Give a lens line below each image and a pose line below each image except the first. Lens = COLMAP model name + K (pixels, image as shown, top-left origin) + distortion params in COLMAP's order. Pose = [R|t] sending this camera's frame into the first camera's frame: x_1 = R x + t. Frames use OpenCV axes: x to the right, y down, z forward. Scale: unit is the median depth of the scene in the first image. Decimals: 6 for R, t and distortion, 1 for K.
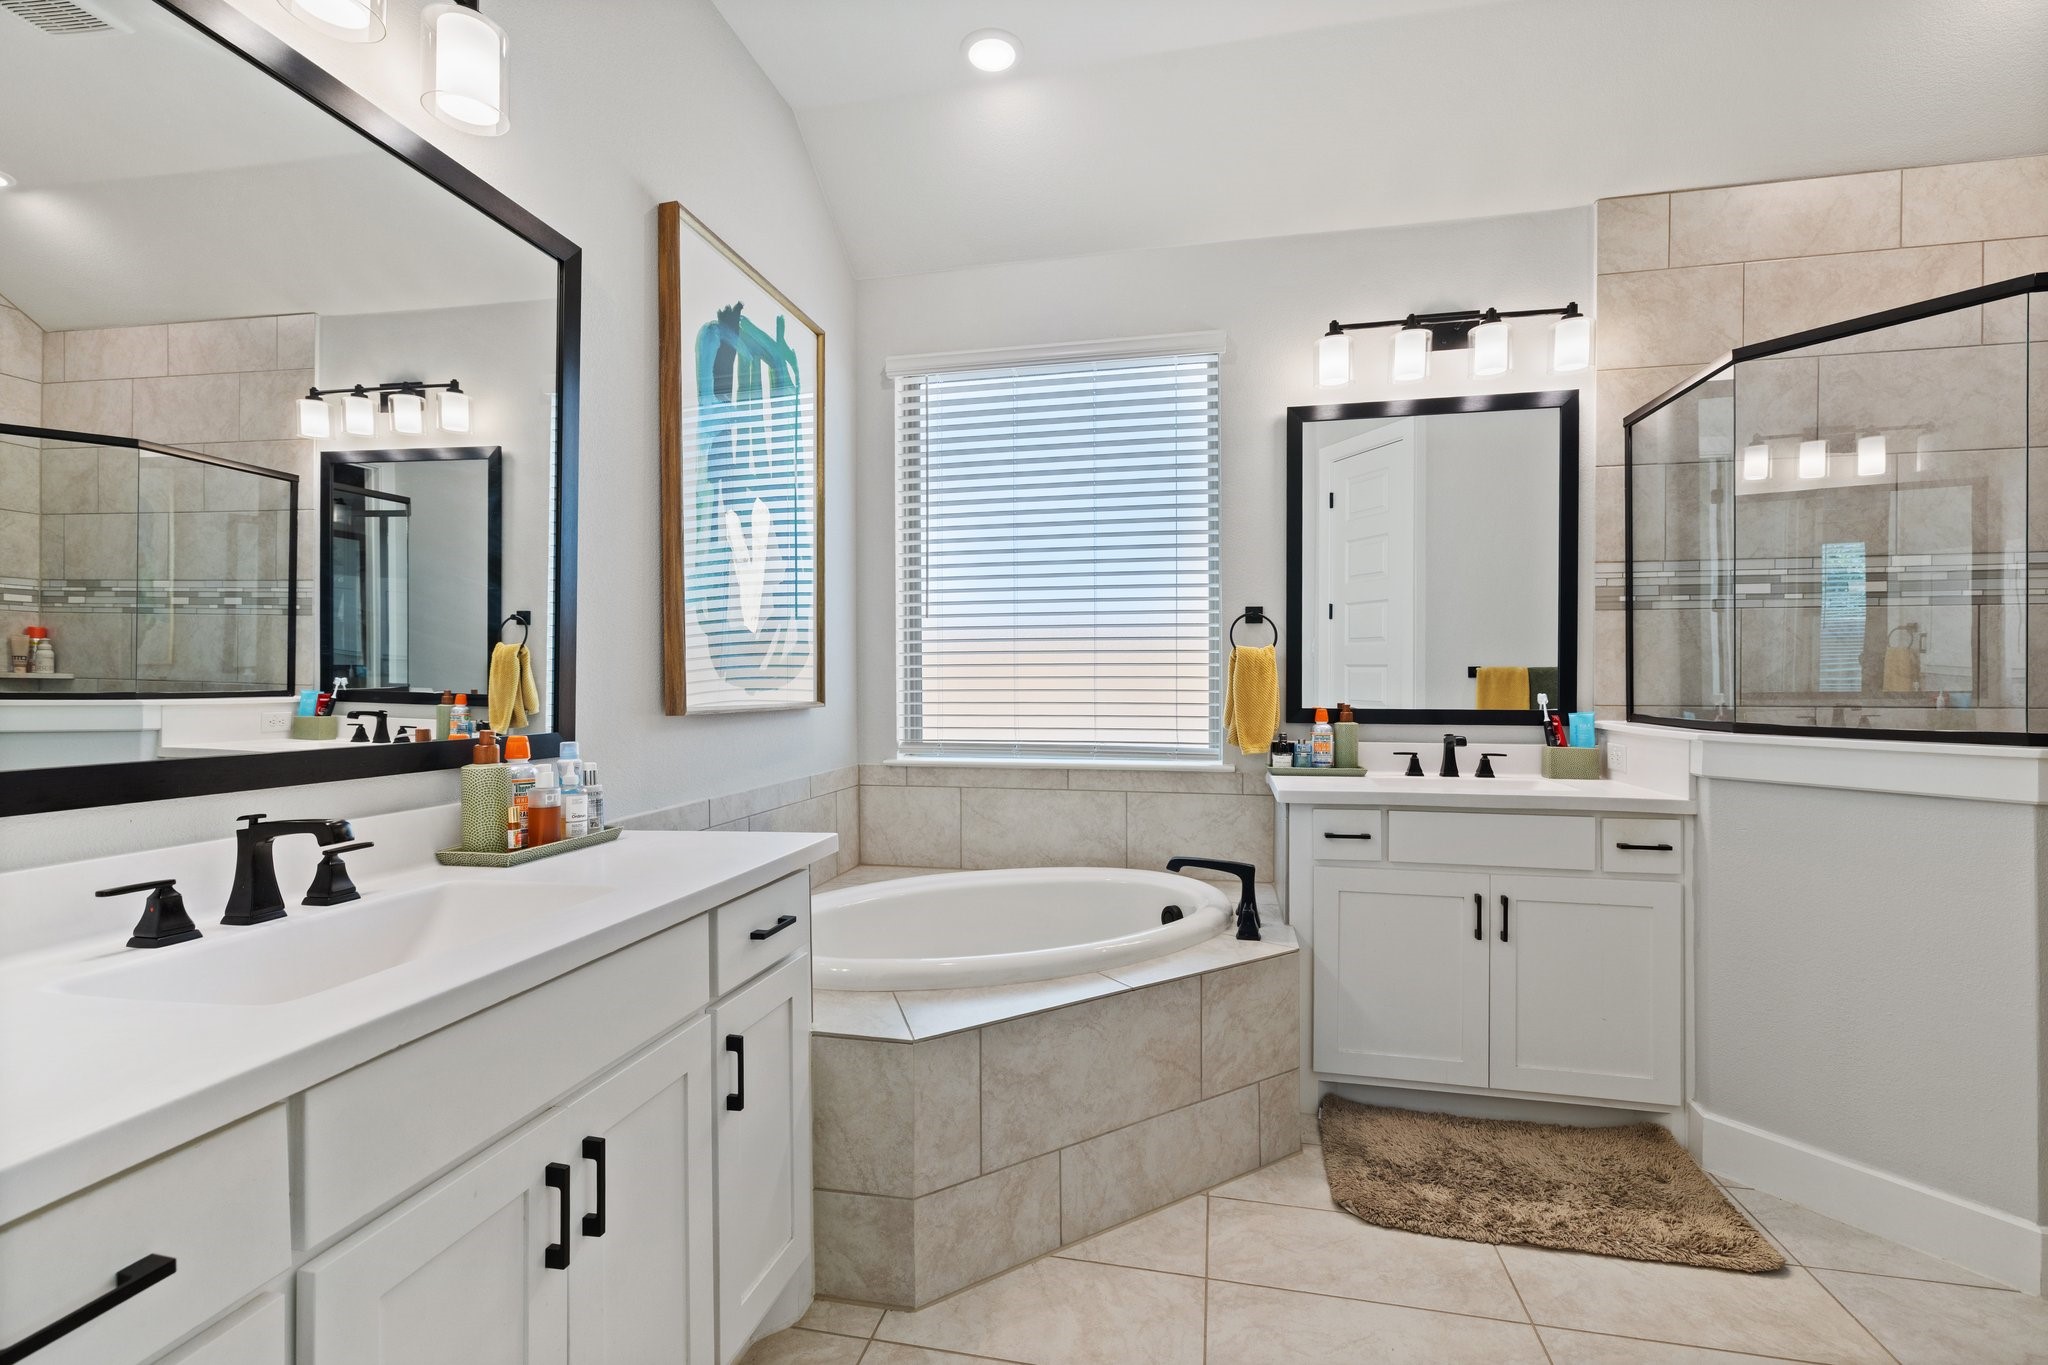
lens RADIAL K [[901.8, 0, 1026.0], [0, 901.8, 682.1], [0, 0, 1]] dist [0.000140, 0.000283]
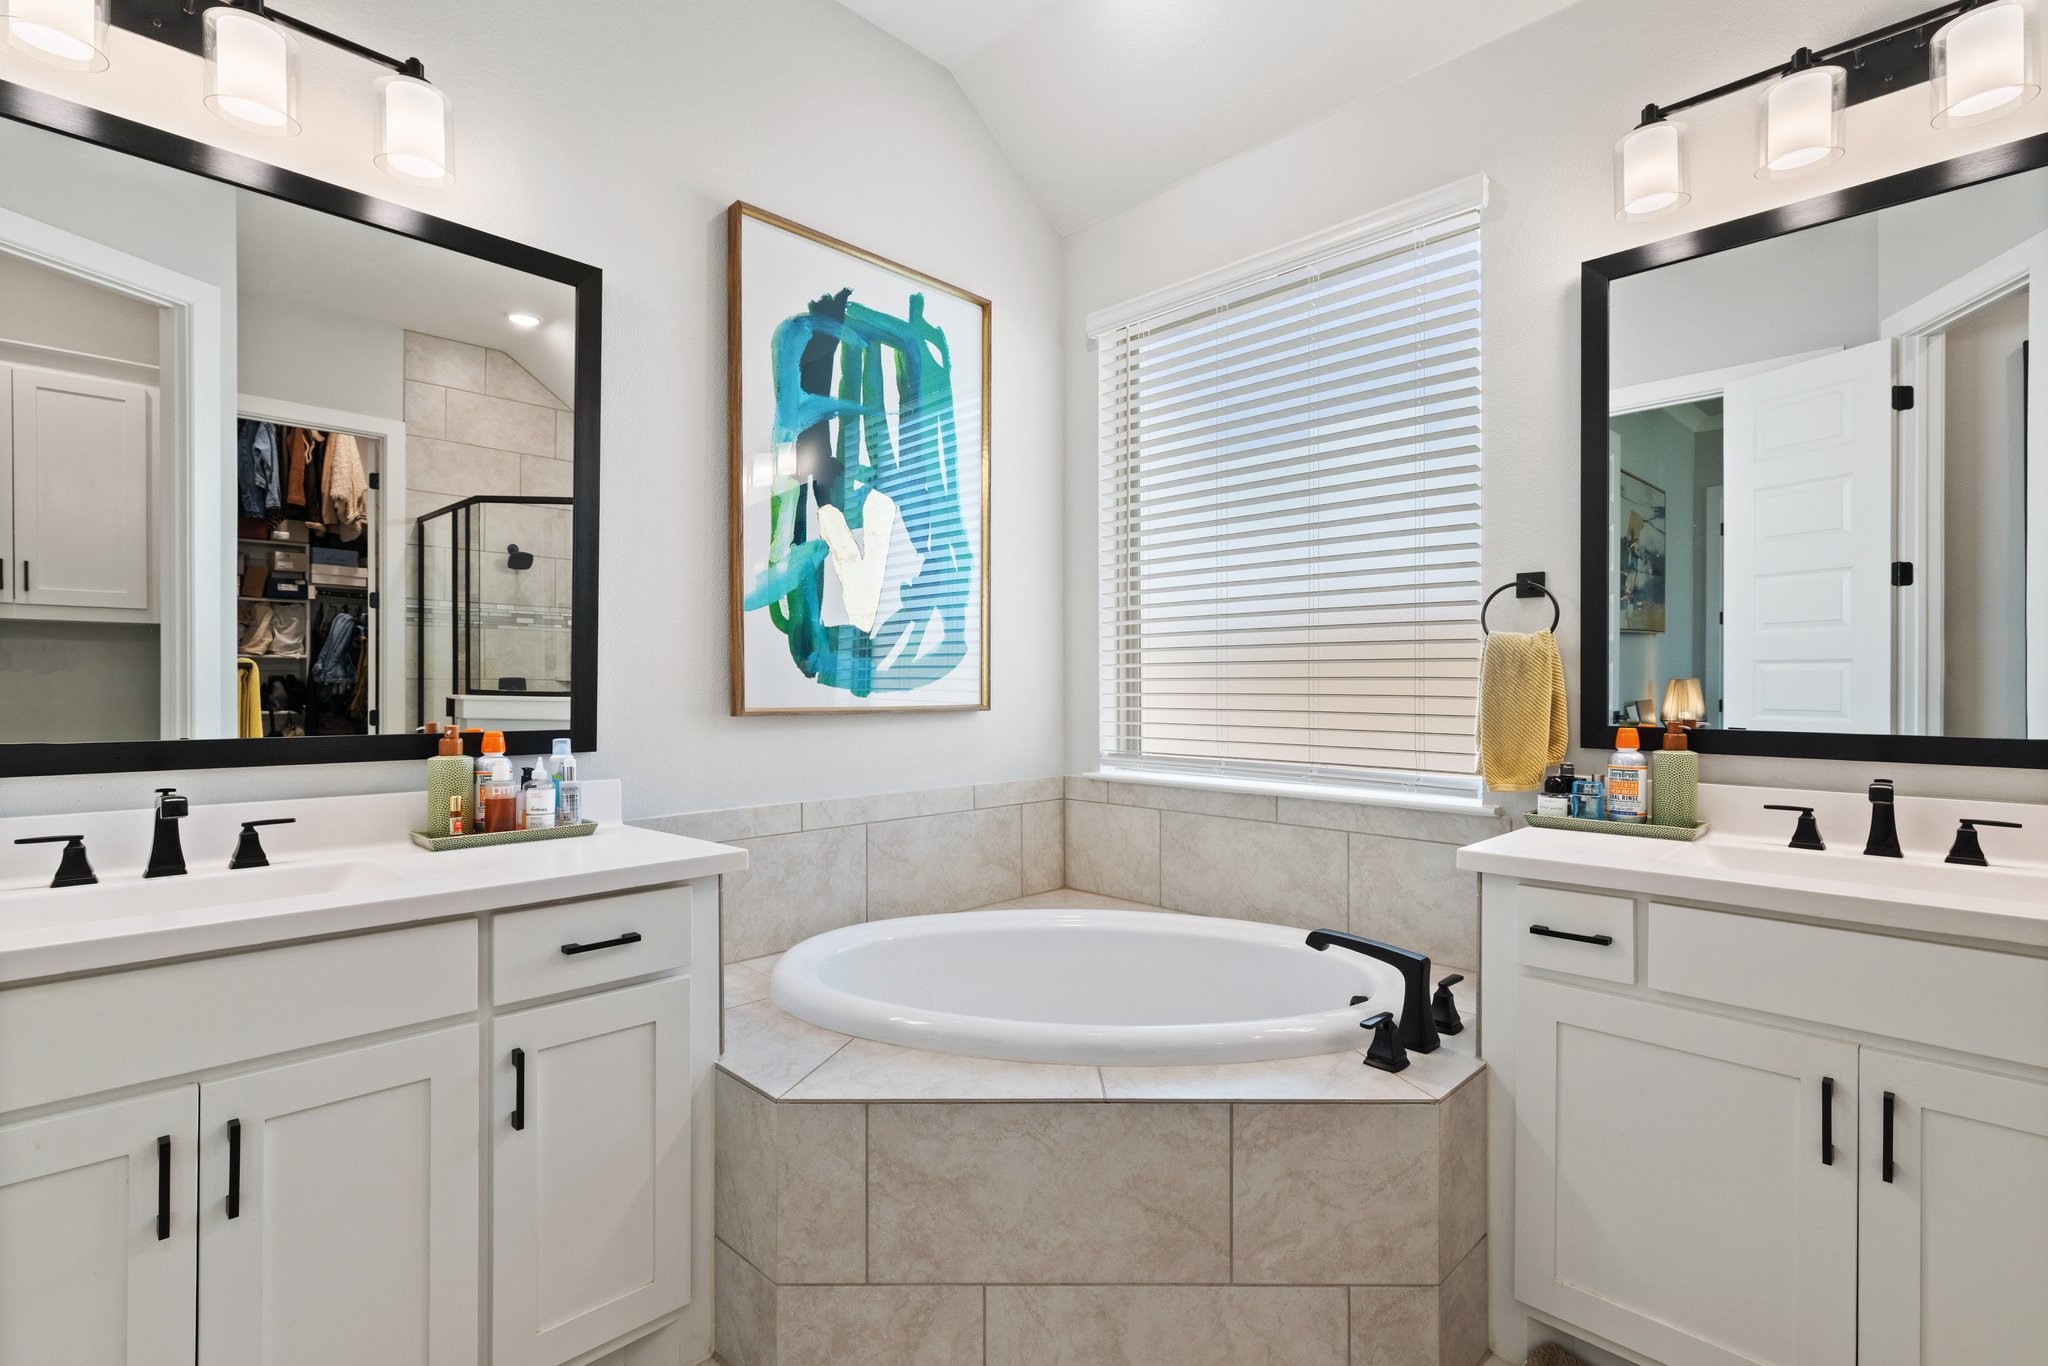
lens RADIAL K [[940.3, 0, 1026.2], [0, 940.3, 684.8], [0, 0, 1]] dist [0.004496, -0.000336]
pose [[0.842330, 0.002595, -0.538956, 0.403892], [-0.002849, 0.999996, 0.000362, 0.000945], [0.538954, 0.001230, 0.842334, 0.268847]]
